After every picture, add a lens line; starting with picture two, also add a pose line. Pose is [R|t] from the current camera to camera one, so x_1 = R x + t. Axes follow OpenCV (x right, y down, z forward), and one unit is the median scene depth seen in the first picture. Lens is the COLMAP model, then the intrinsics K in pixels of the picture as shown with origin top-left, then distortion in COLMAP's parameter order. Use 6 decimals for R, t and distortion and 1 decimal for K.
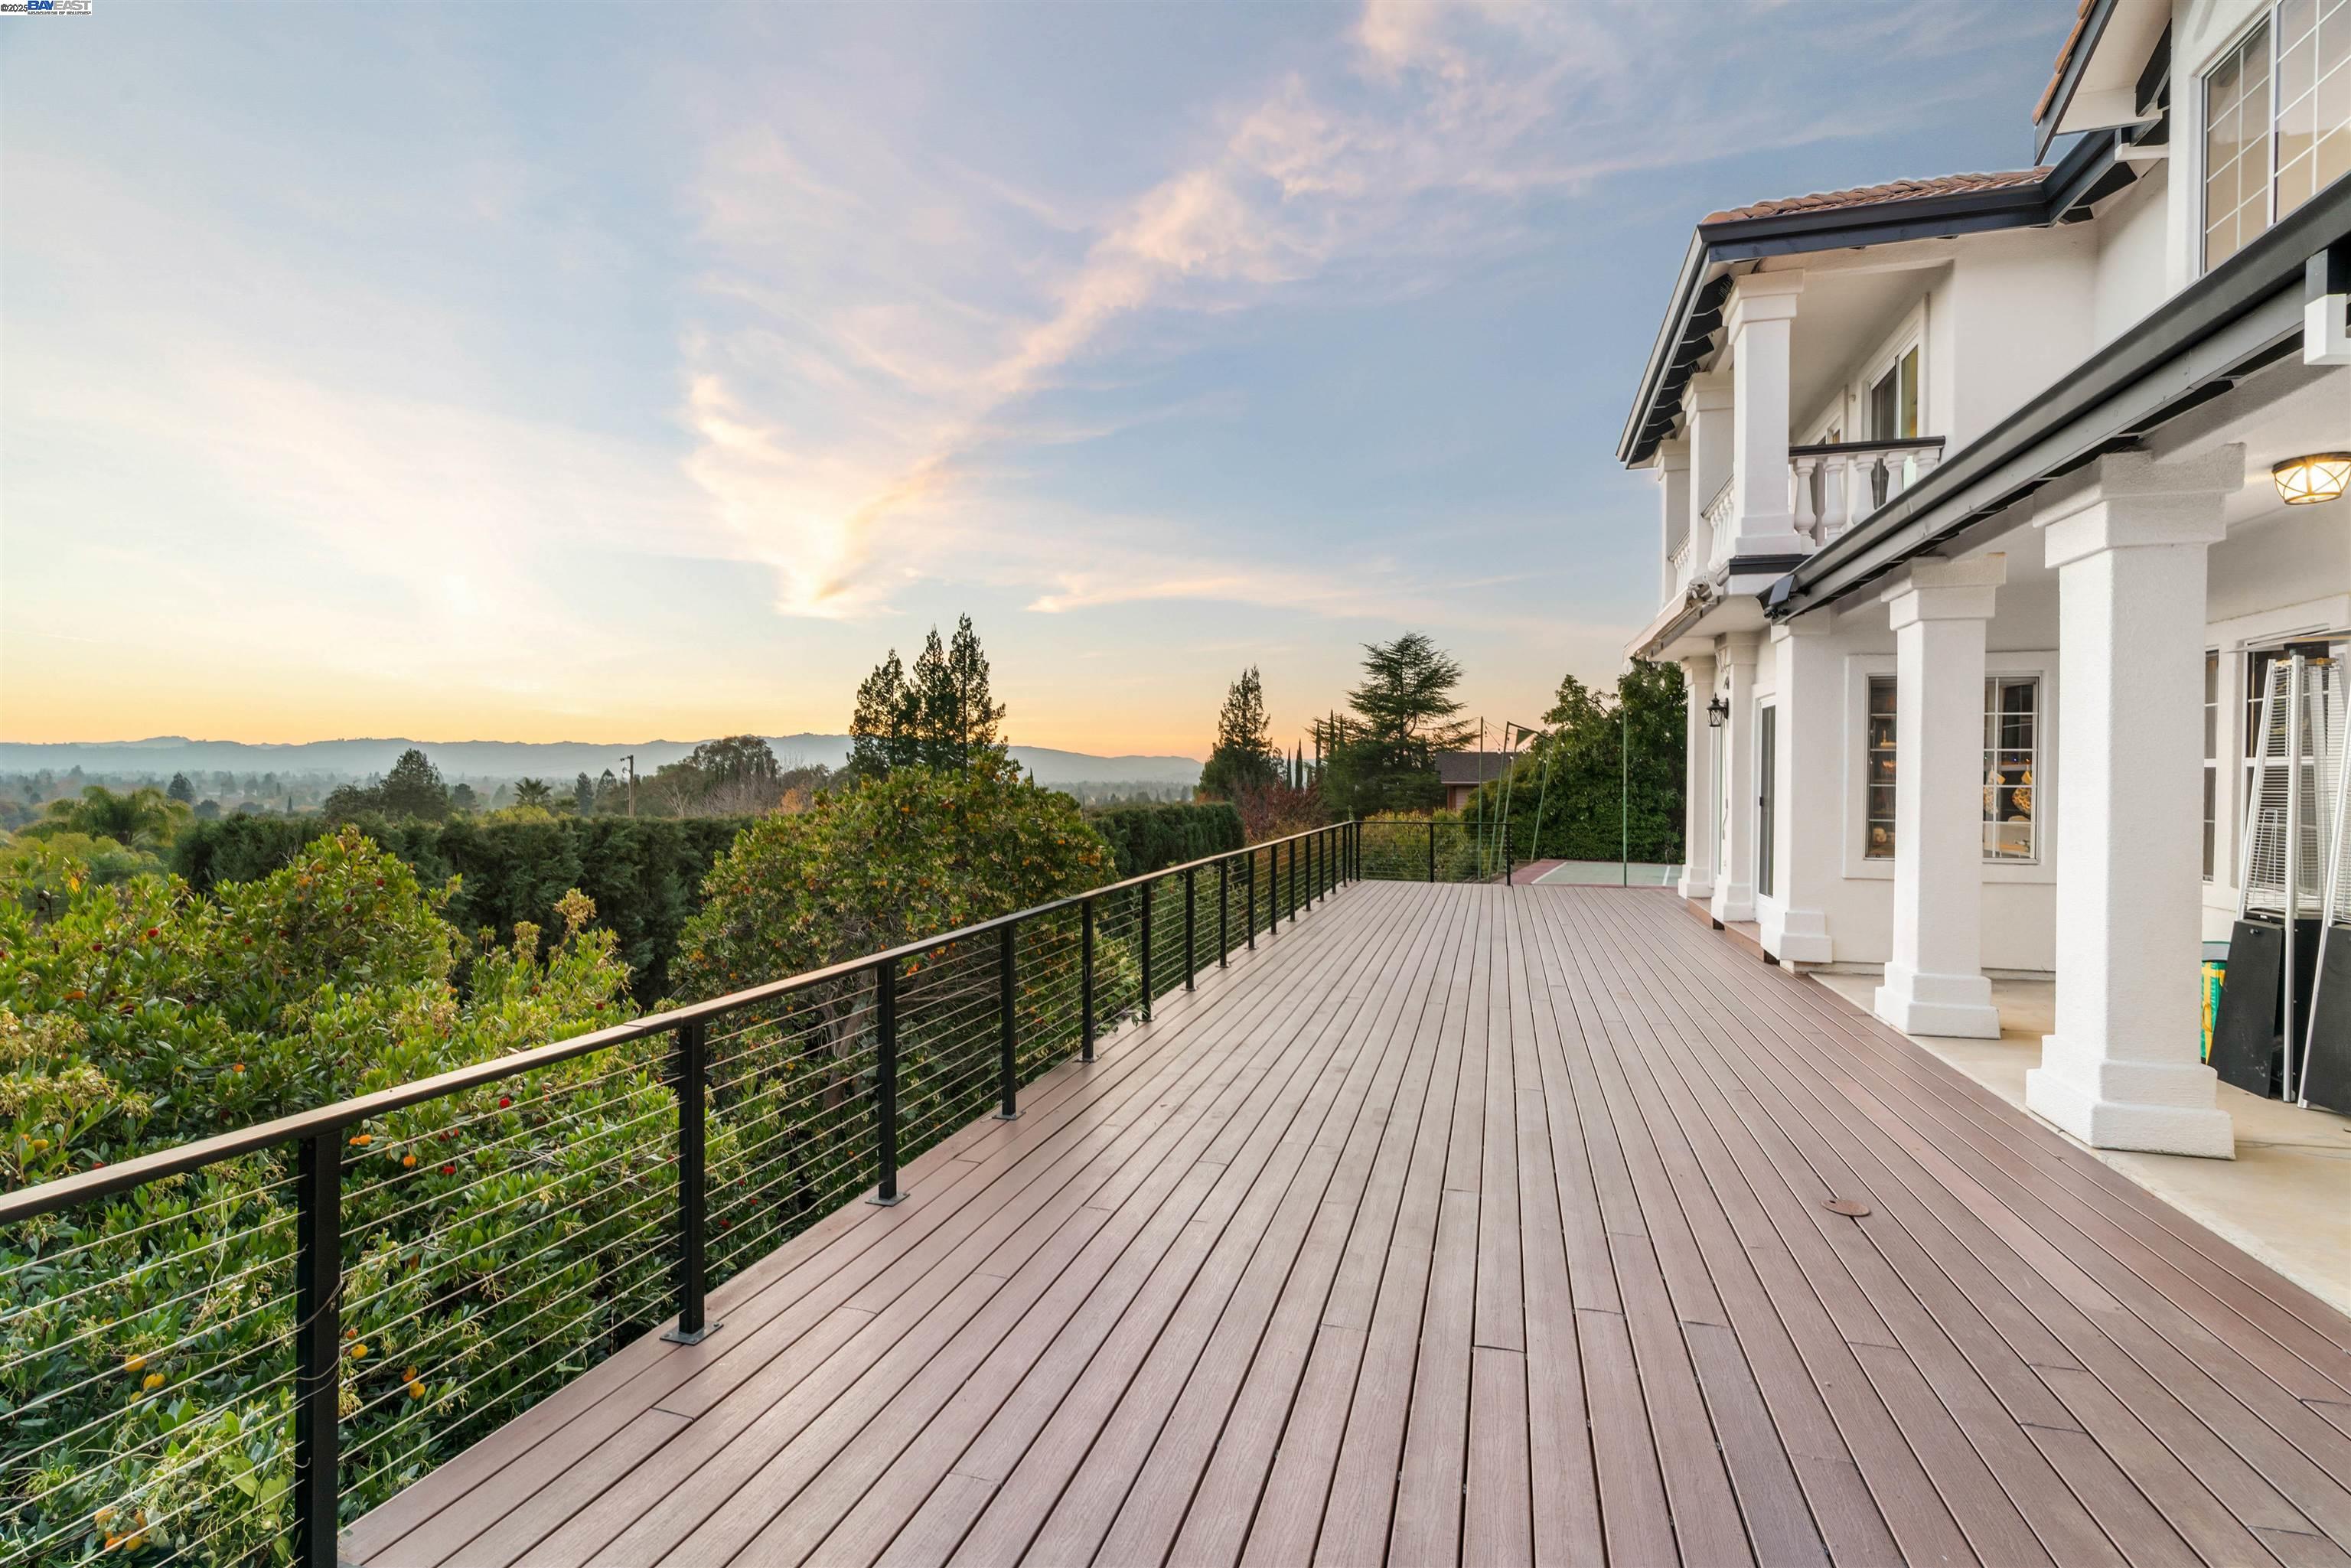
lens RADIAL K [[1078.6, 0, 1180.0], [0, 1078.6, 790.5], [0, 0, 1]] dist [-0.001325, 0.003995]
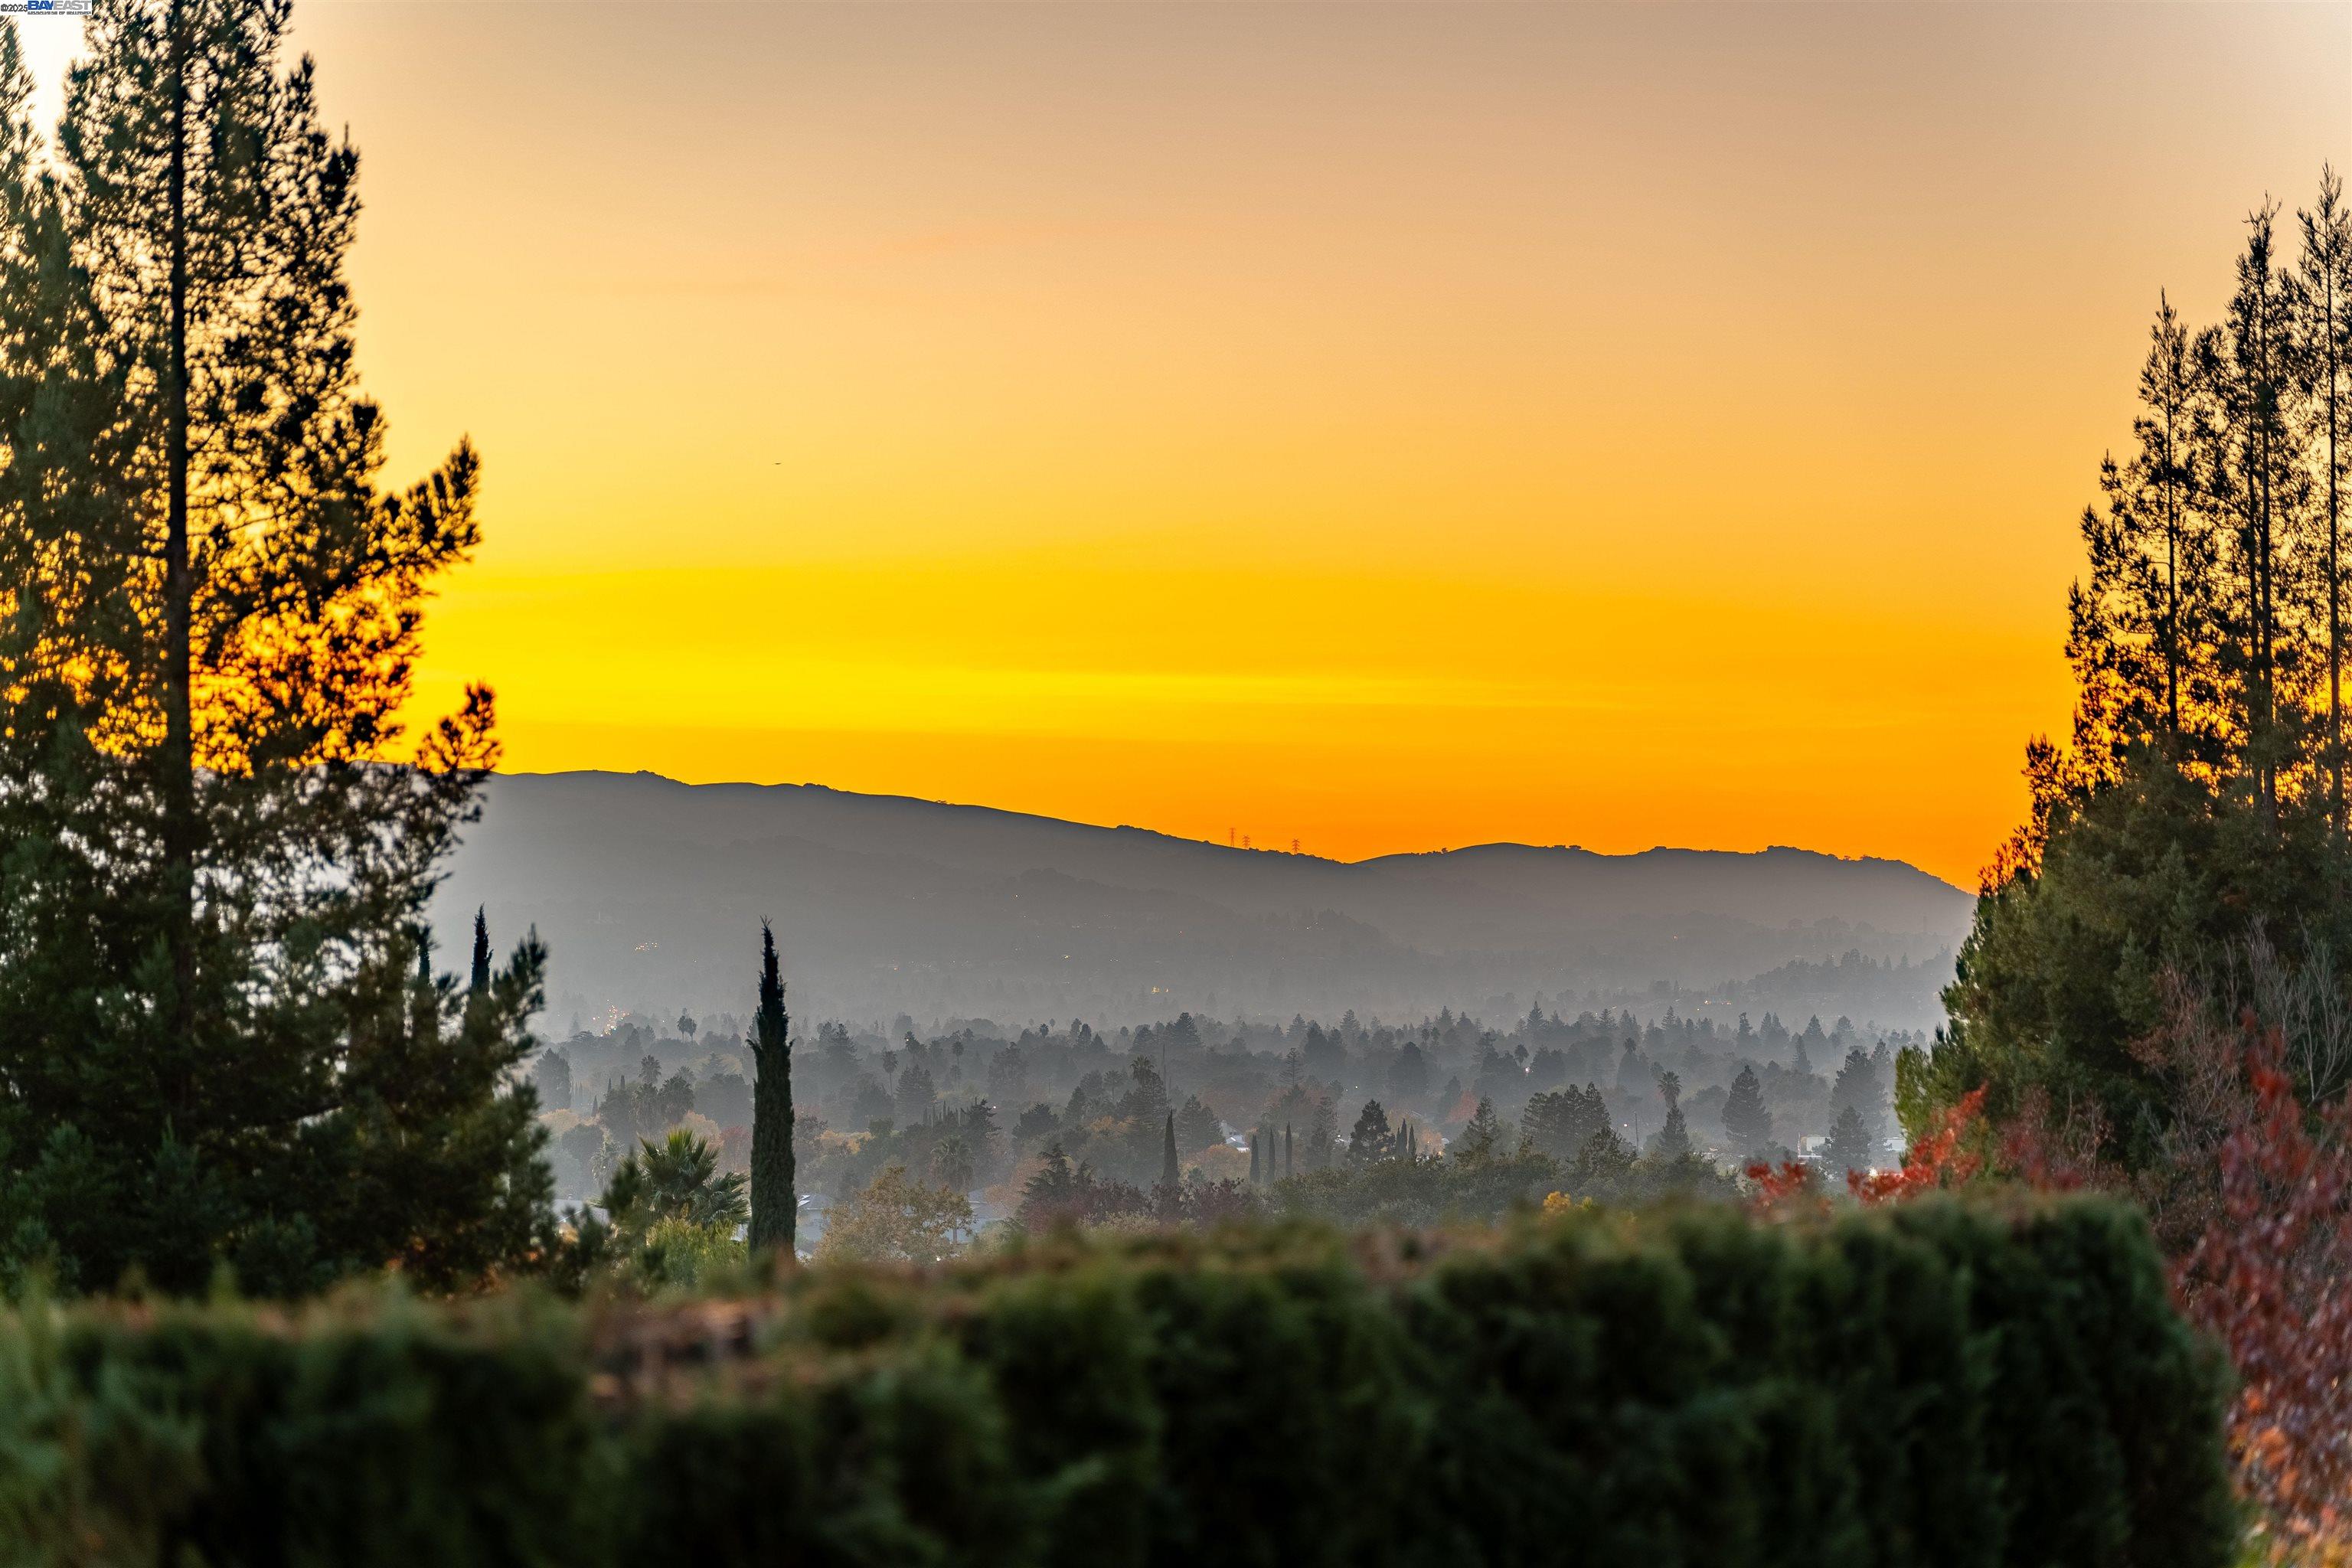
lens RADIAL K [[7047.6, 0, 1176.7], [0, 7047.6, 784.5], [0, 0, 1]] dist [-0.120070, 0.000000]
pose [[0.995471, -0.003561, -0.094997, 0.026408], [-0.000451, 0.999110, -0.042182, -0.002301], [0.095063, 0.042034, 0.994583, 0.315555]]
